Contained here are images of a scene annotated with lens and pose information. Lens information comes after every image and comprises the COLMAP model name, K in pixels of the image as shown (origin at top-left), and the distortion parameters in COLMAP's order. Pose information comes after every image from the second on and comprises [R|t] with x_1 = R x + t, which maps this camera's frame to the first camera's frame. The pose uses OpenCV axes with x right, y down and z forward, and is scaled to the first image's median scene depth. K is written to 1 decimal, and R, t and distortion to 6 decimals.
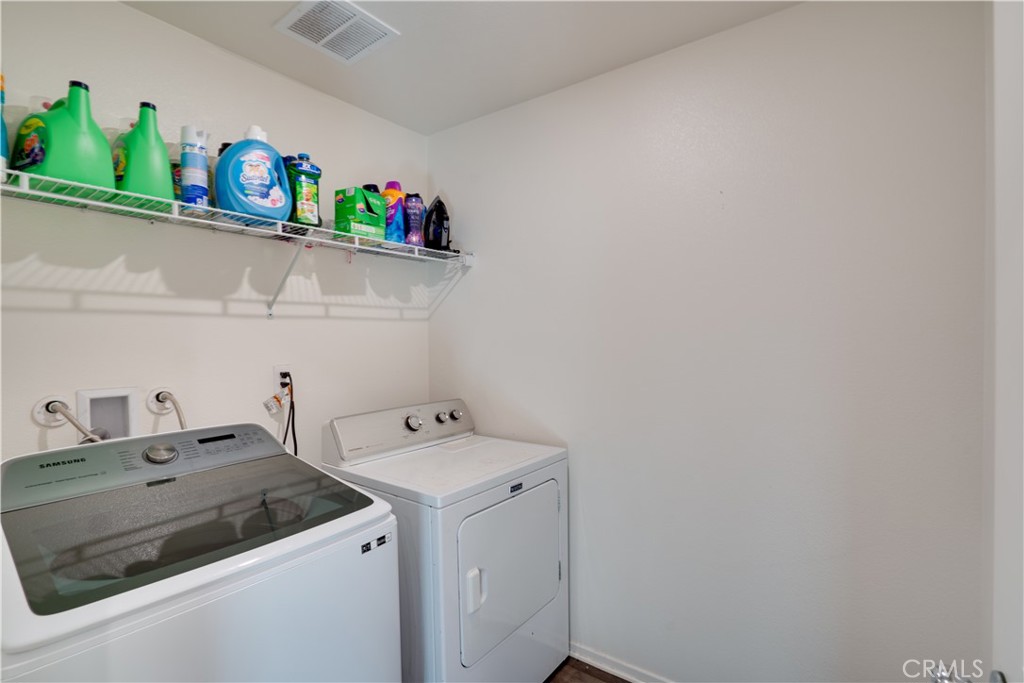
lens RADIAL K [[474.3, 0, 510.4], [0, 474.3, 343.6], [0, 0, 1]] dist [-0.046185, 0.014586]
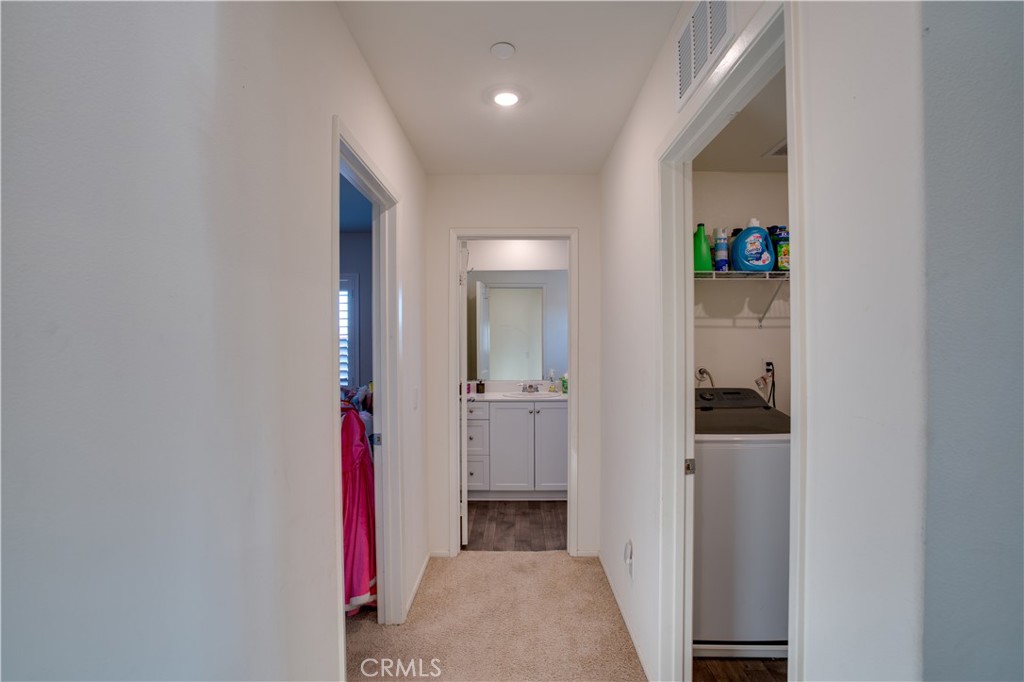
lens RADIAL K [[474.3, 0, 510.4], [0, 474.3, 343.1], [0, 0, 1]] dist [-0.046185, 0.014586]
pose [[0.581361, 0.011867, -0.813559, 0.337449], [-0.016564, 0.999859, 0.002748, 0.007674], [0.813477, 0.011878, 0.581476, -0.717000]]
